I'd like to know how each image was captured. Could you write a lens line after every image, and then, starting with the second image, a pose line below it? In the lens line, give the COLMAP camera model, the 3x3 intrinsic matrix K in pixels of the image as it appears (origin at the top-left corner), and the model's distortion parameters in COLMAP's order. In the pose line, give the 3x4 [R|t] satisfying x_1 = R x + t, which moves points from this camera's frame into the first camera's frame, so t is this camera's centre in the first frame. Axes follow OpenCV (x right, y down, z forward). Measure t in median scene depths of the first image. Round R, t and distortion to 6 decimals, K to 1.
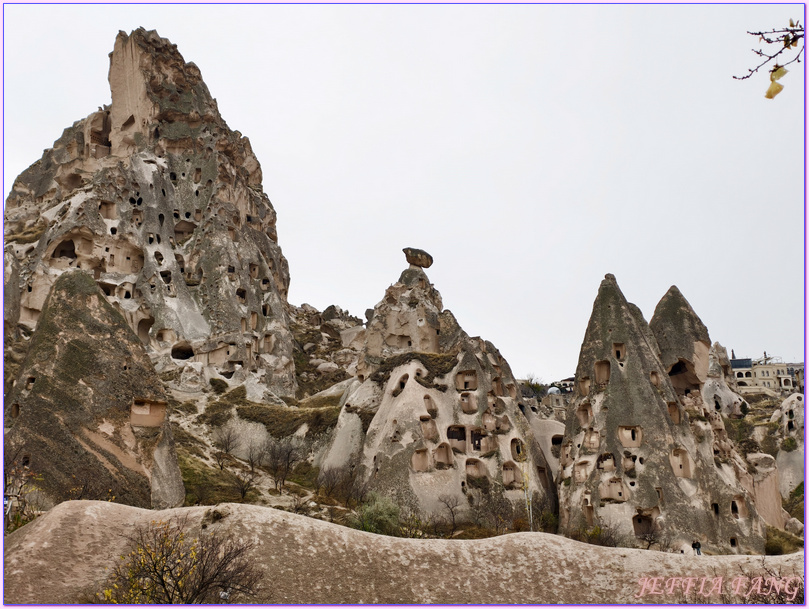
lens RADIAL K [[1061.6, 0, 400.5], [0, 1061.6, 299.7], [0, 0, 1]] dist [0.107236, 0.000000]
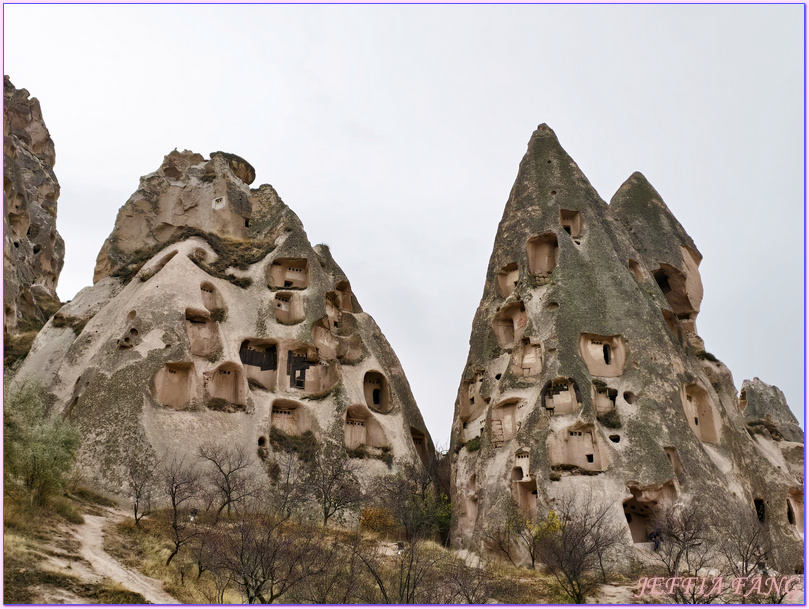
lens RADIAL K [[944.1, 0, 408.6], [0, 944.1, 300.3], [0, 0, 1]] dist [0.087297, 0.000000]
pose [[0.984105, 0.083612, 0.156672, 0.049569], [-0.058090, 0.985255, -0.160927, 0.167833], [-0.167817, 0.149268, 0.974452, 0.538925]]
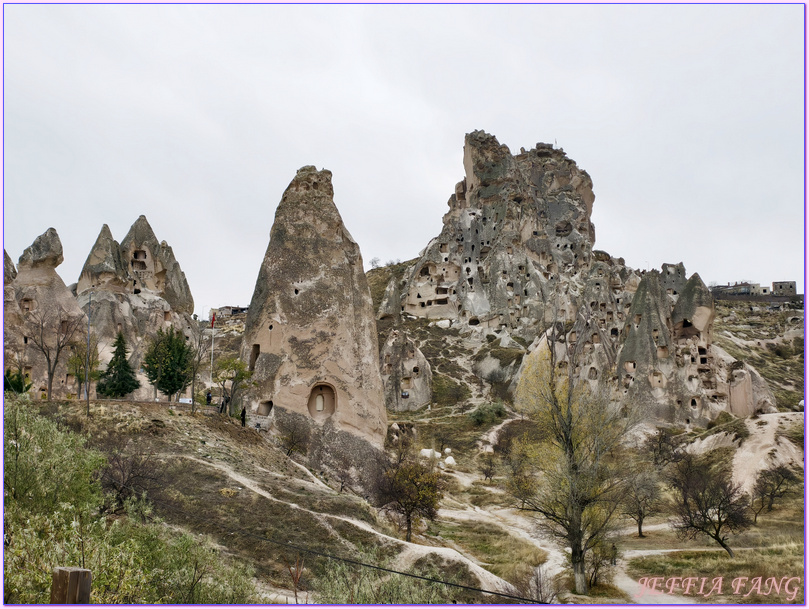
lens RADIAL K [[898.4, 0, 405.6], [0, 898.4, 305.9], [0, 0, 1]] dist [0.109825, 0.000000]
pose [[0.813663, -0.066850, -0.577480, 0.767354], [0.132753, 0.988485, 0.072618, -0.137465], [0.565976, -0.135749, 0.813169, -0.478371]]
